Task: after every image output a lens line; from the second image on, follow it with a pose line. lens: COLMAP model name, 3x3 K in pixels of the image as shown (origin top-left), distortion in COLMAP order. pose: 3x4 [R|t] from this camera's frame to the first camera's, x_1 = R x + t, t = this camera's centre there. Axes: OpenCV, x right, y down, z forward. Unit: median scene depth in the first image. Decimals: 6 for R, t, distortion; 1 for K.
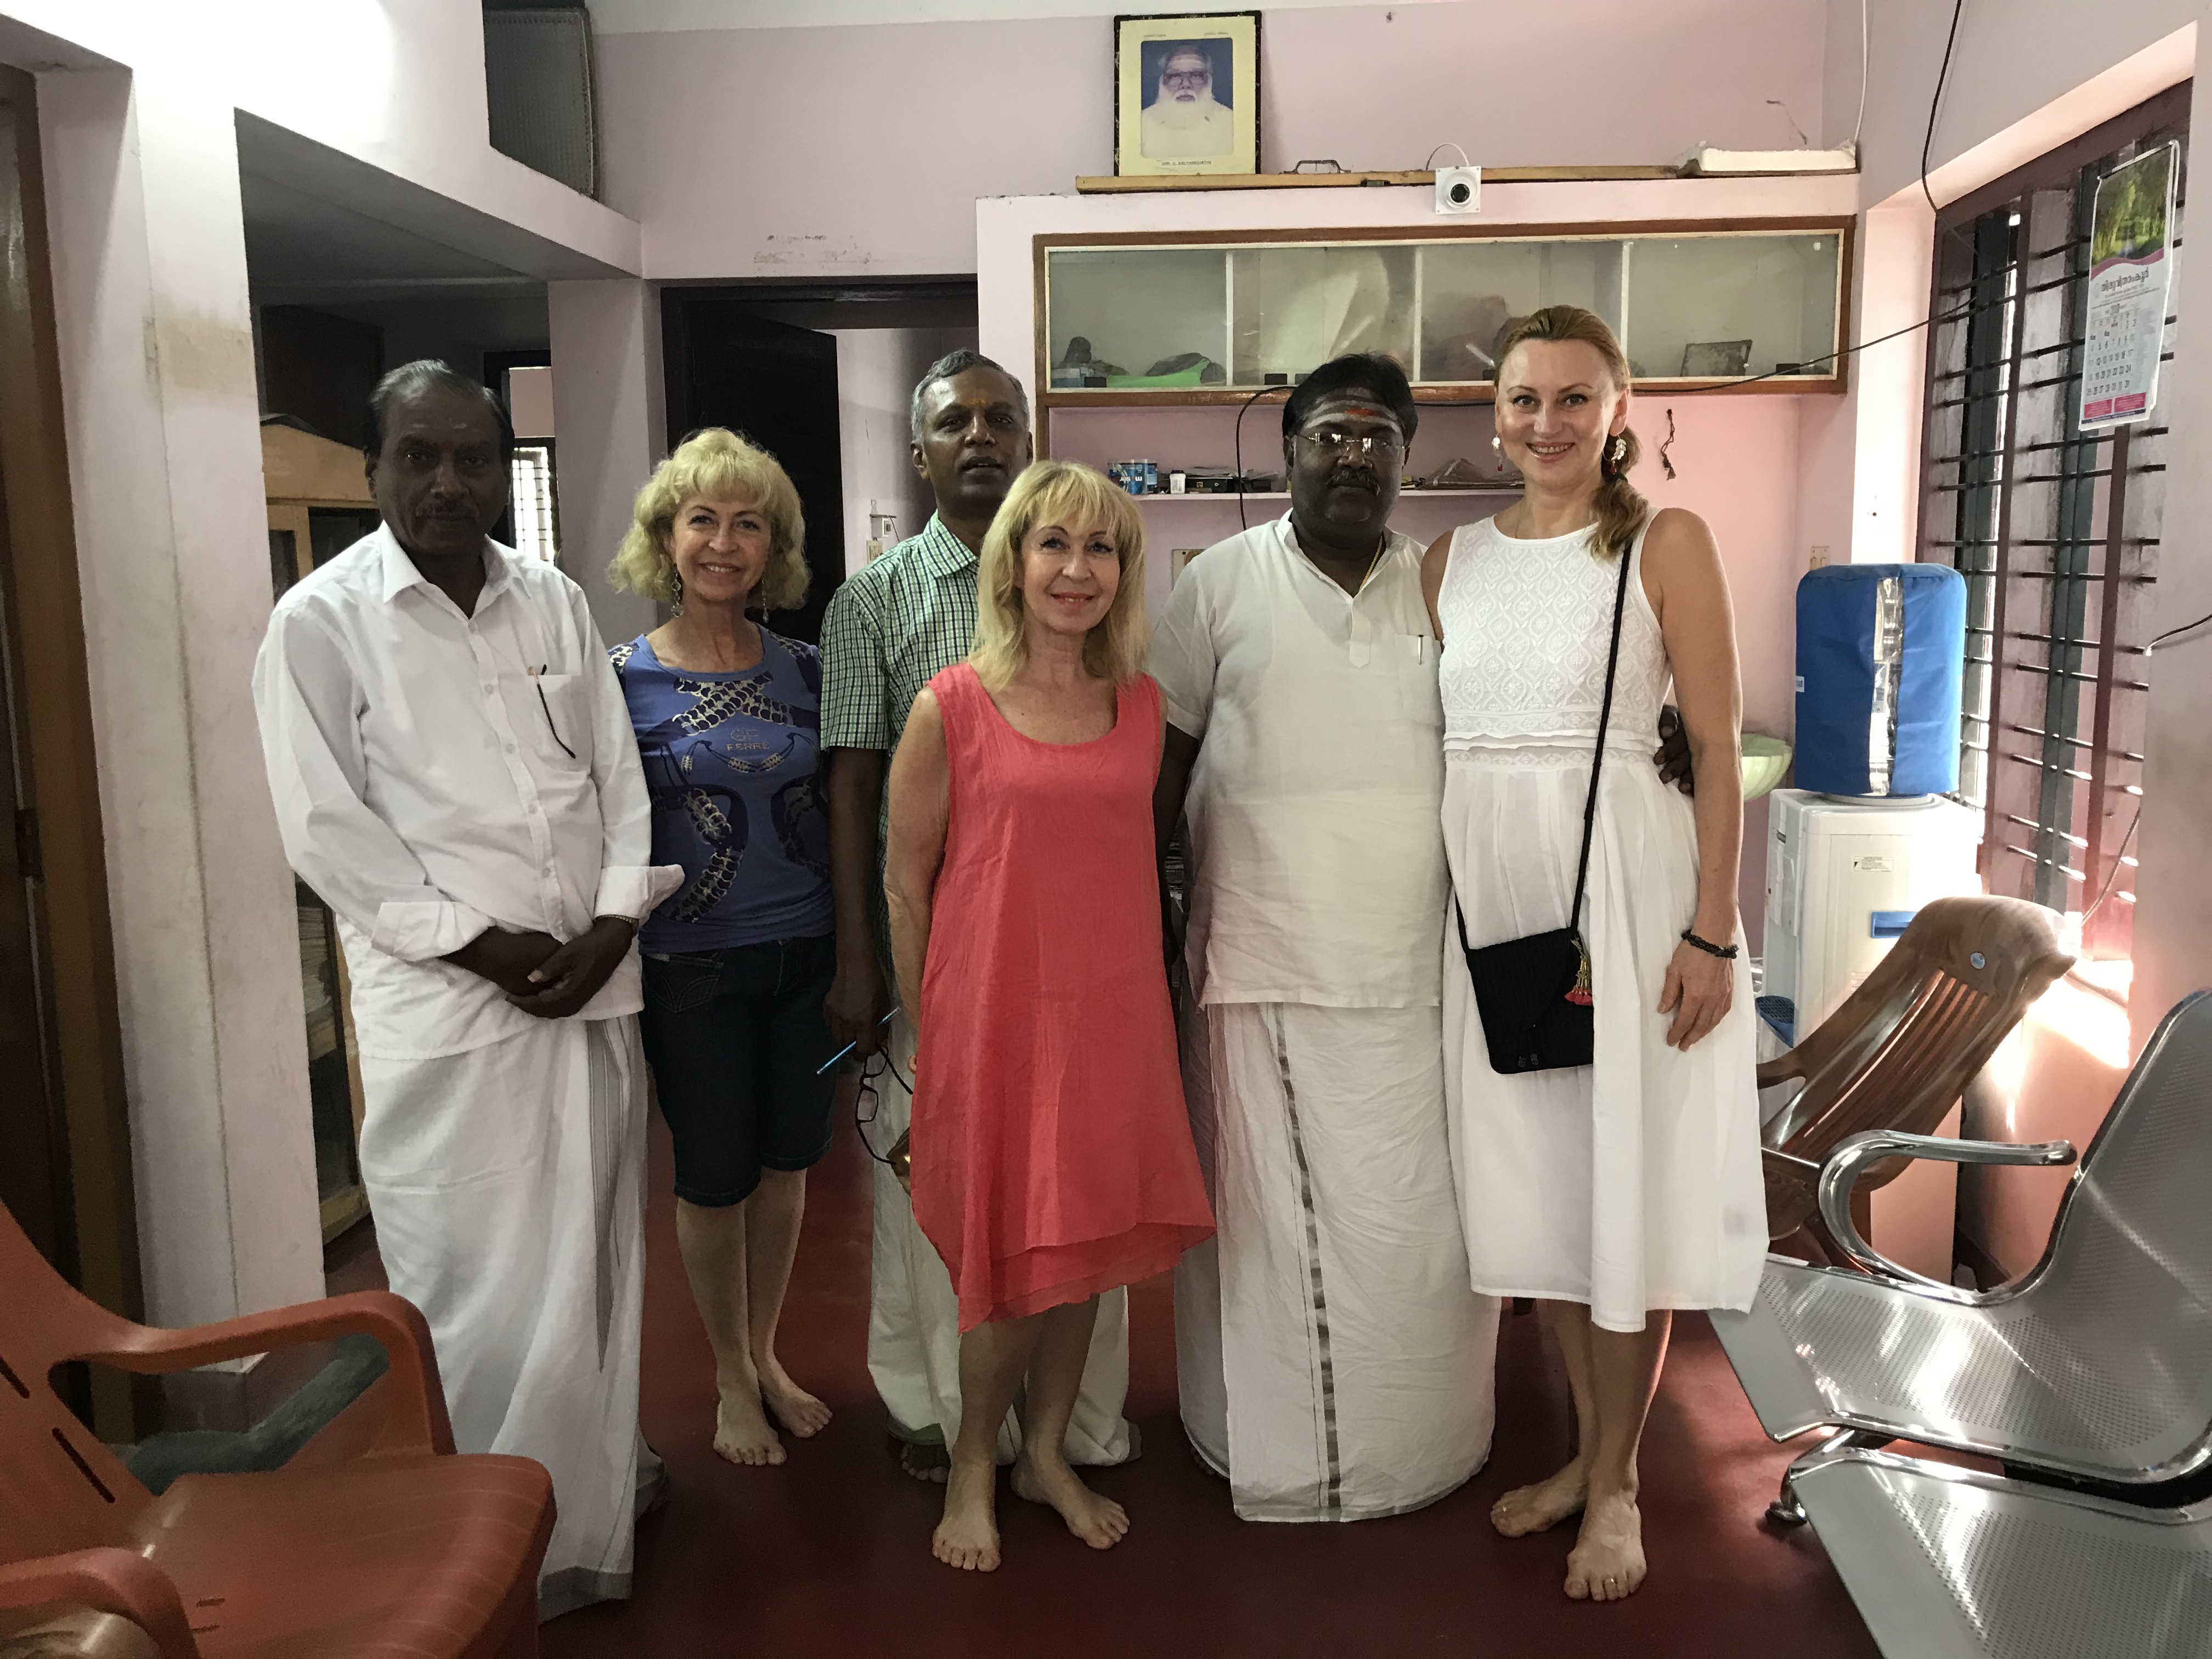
lens RADIAL K [[1805.2, 0, 1125.6], [0, 1805.2, 827.7], [0, 0, 1]] dist [0.036156, -0.053586]
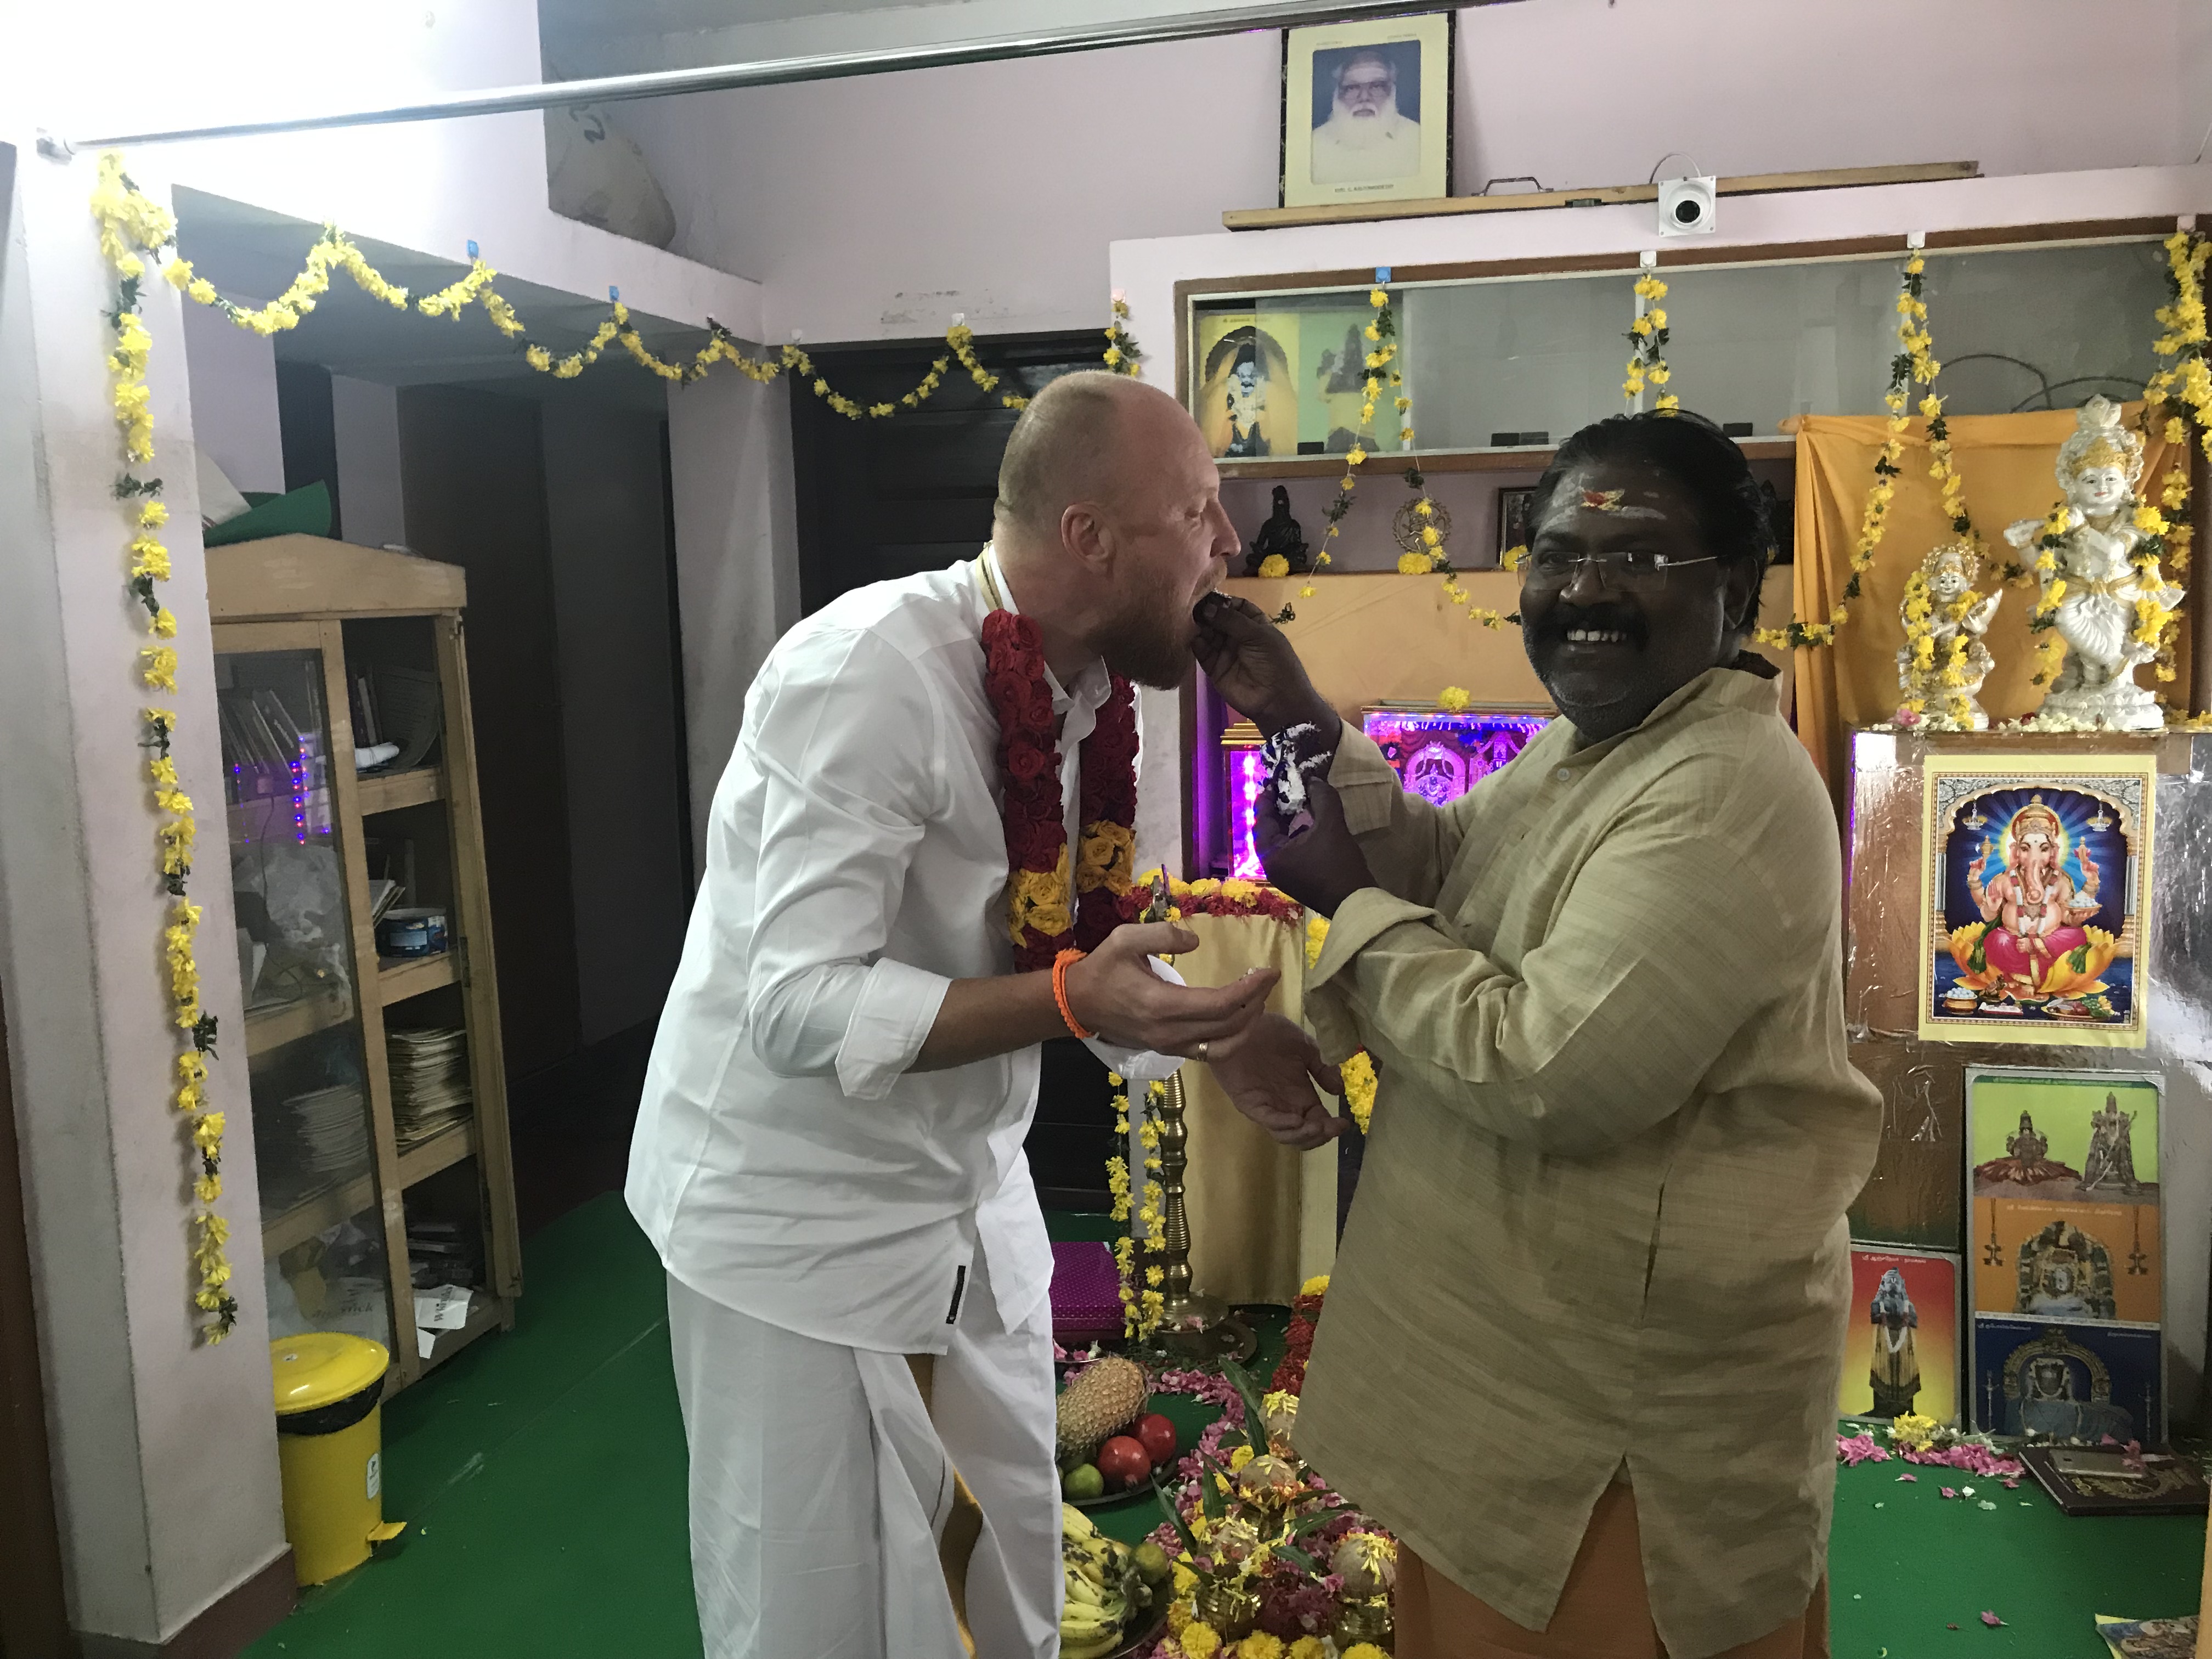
lens RADIAL K [[1840.0, 0, 1111.7], [0, 1840.0, 822.7], [0, 0, 1]] dist [0.014830, 0.003499]
pose [[0.984879, 0.010492, -0.172924, 0.071909], [-0.014167, 0.999699, -0.020031, -0.053144], [0.172662, 0.022178, 0.984731, 0.141338]]
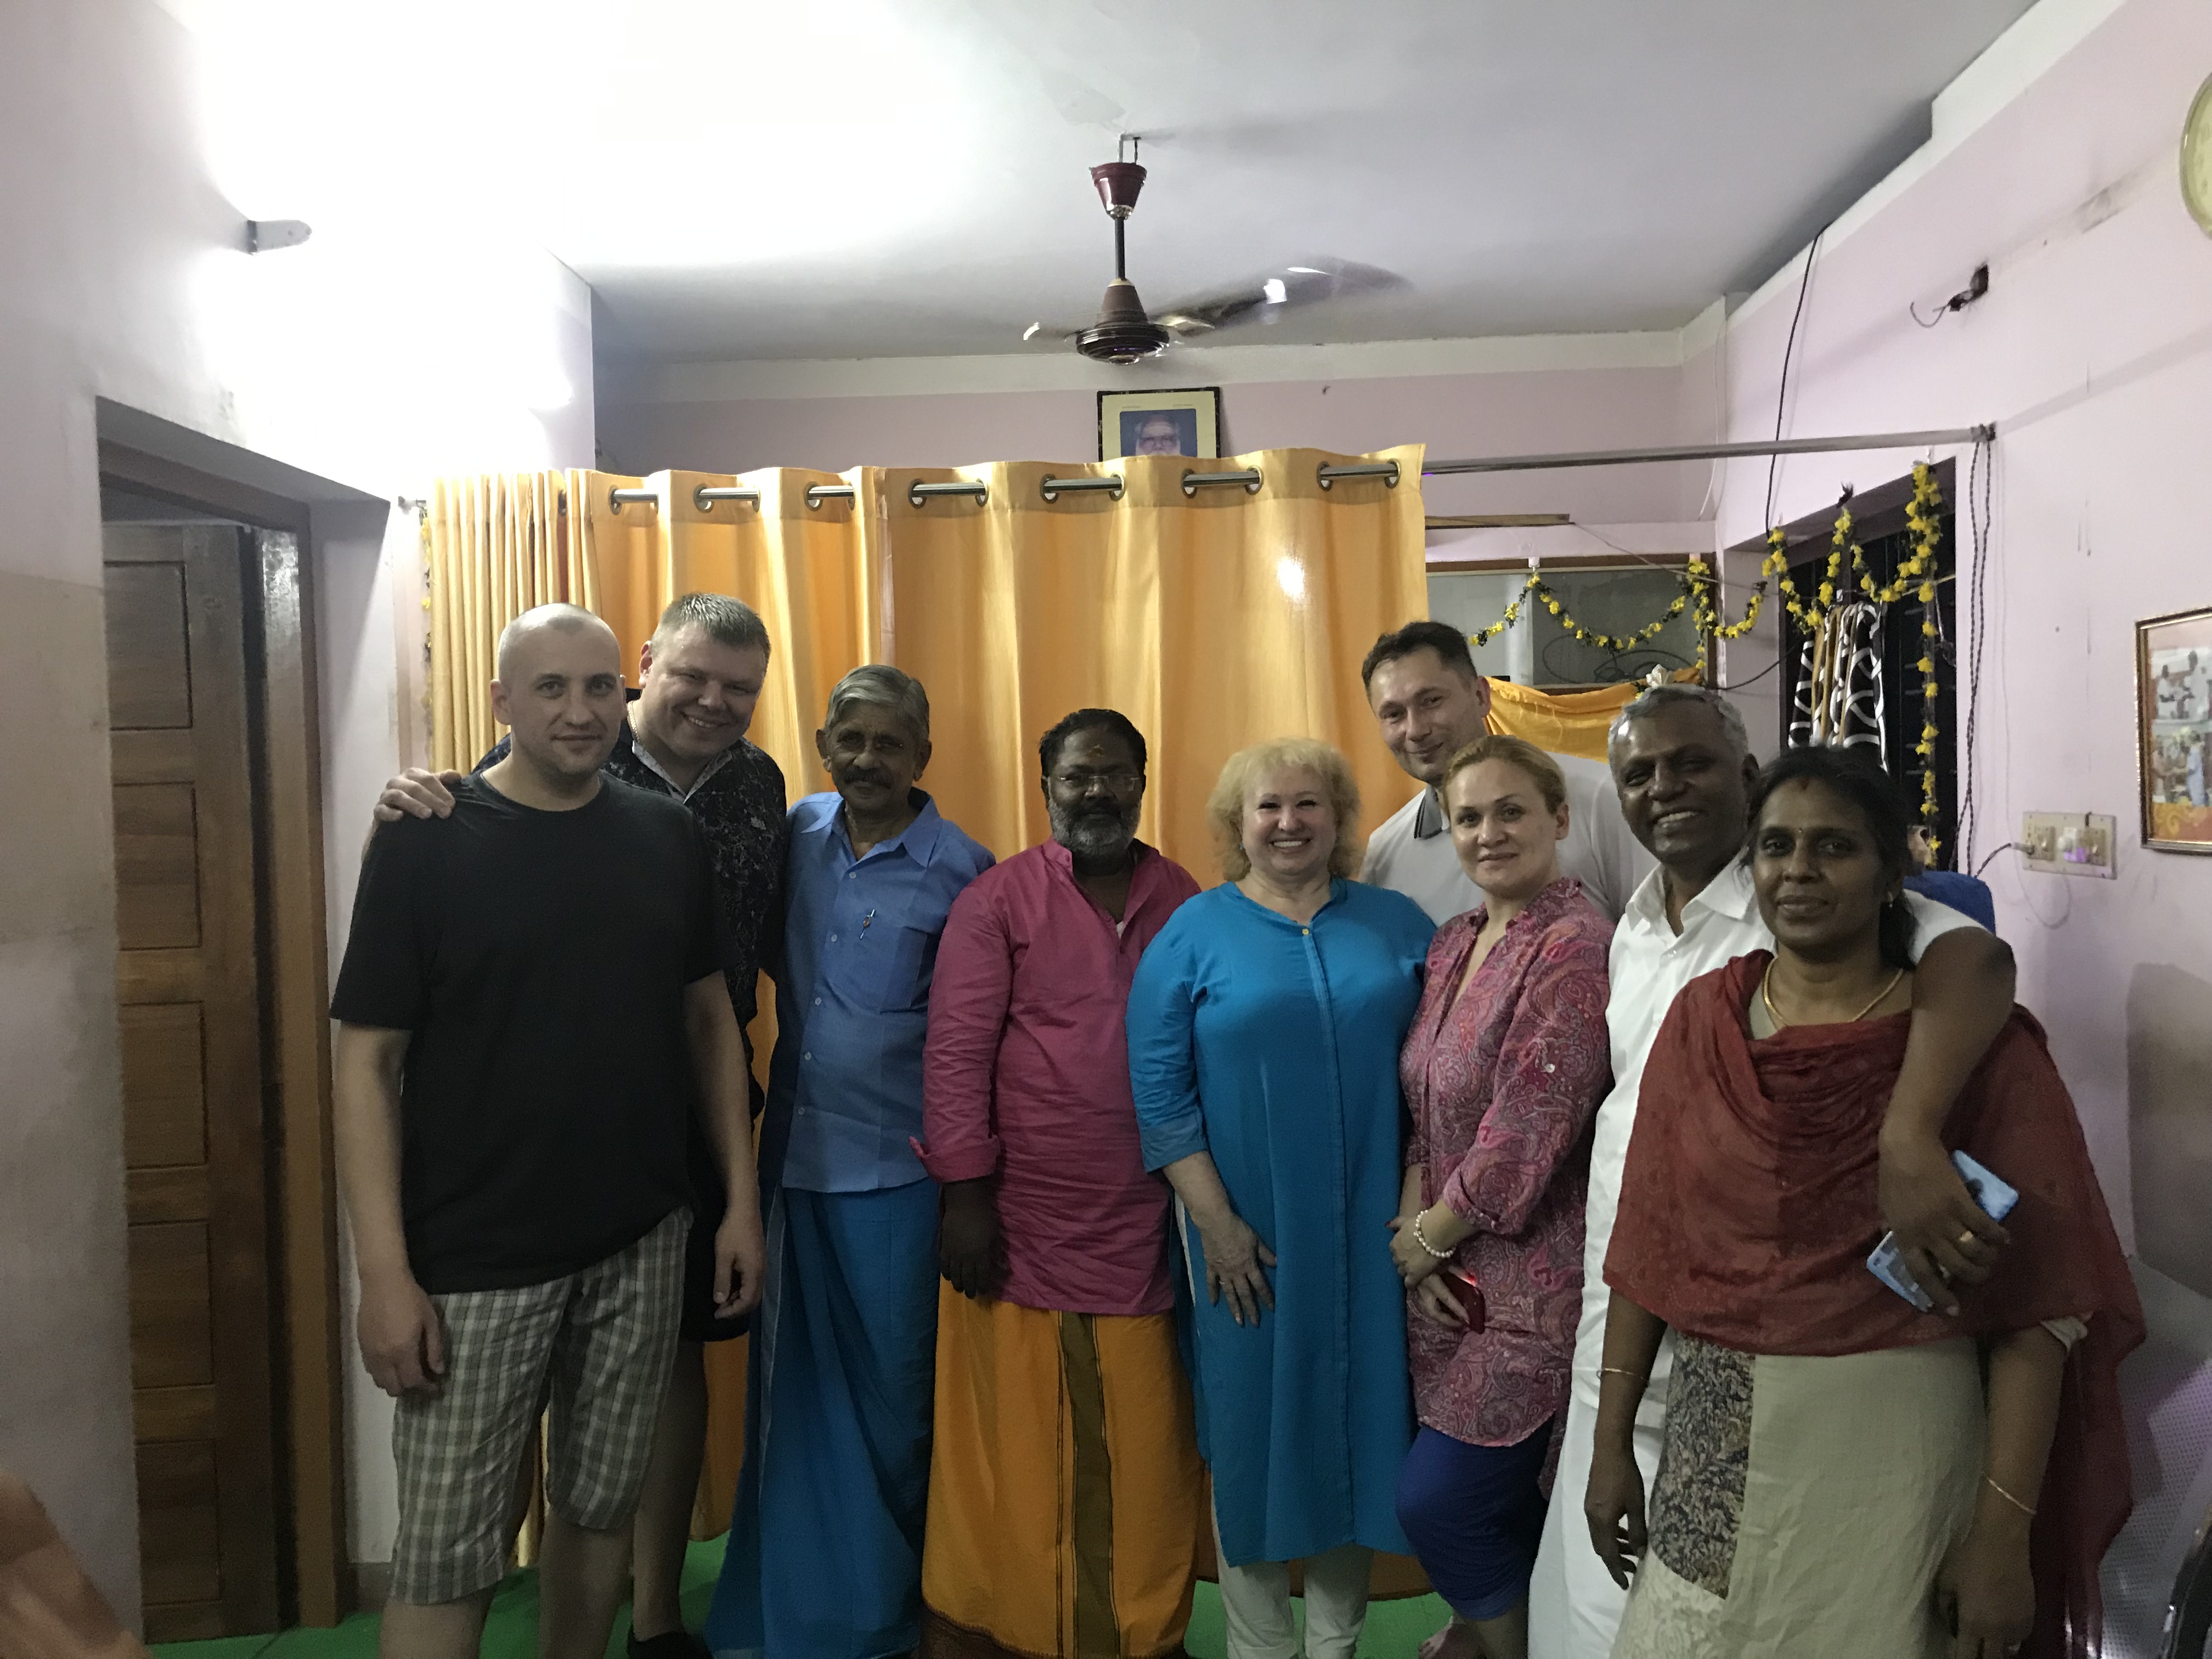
lens RADIAL K [[1825.9, 0, 1094.3], [0, 1825.9, 833.0], [0, 0, 1]] dist [0.009776, -0.012120]
pose [[0.999177, -0.016404, 0.037087, -0.060176], [0.020877, 0.992109, -0.123629, -0.008205], [-0.034767, 0.124302, 0.991635, -0.169760]]
